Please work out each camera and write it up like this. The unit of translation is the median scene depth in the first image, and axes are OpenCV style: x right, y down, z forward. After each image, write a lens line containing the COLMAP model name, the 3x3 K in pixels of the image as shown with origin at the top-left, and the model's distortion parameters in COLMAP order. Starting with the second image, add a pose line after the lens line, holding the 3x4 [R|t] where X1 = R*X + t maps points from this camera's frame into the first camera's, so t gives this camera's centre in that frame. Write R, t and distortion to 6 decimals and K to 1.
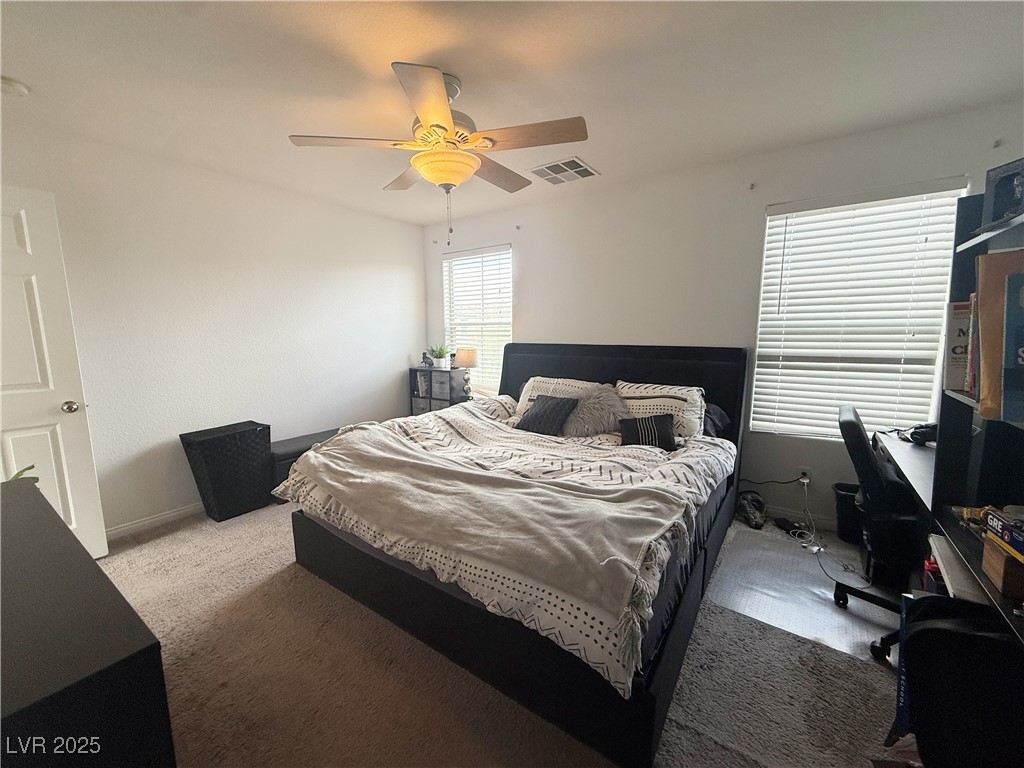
lens RADIAL K [[407.5, 0, 508.7], [0, 407.5, 382.7], [0, 0, 1]] dist [-0.002390, 0.000186]
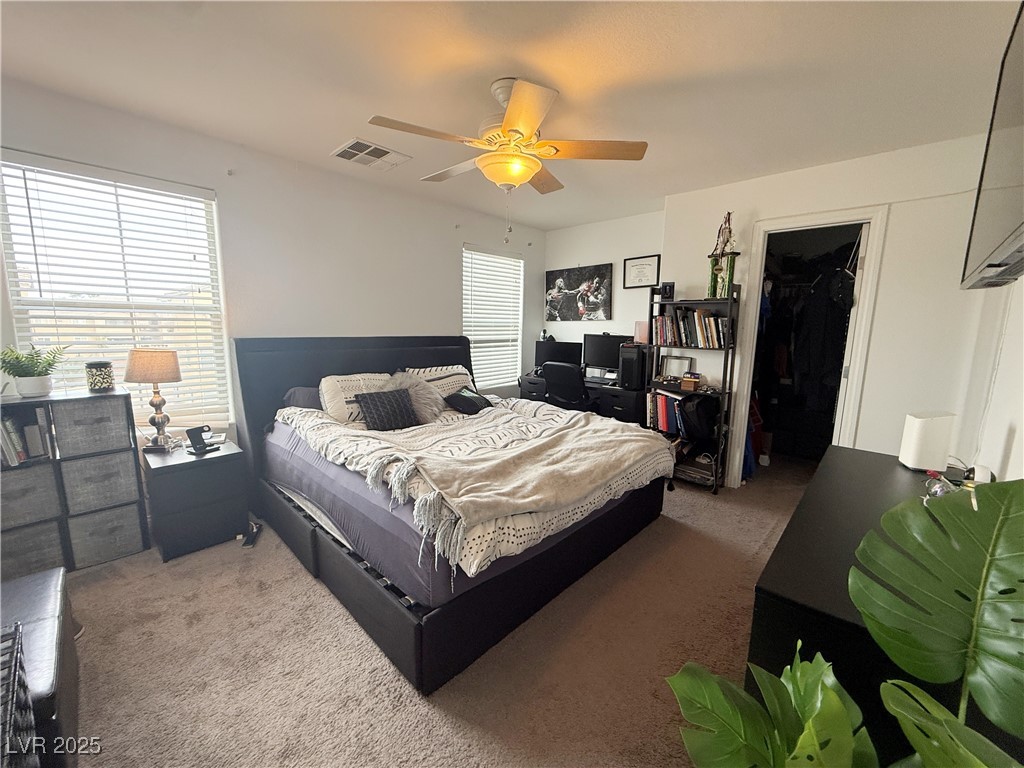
lens RADIAL K [[407.5, 0, 514.0], [0, 407.5, 378.8], [0, 0, 1]] dist [-0.002390, 0.000186]
pose [[0.134798, -0.123744, 0.983116, -1.012952], [0.110995, 0.987813, 0.109116, -0.084400], [-0.984637, 0.094413, 0.146890, 0.711581]]
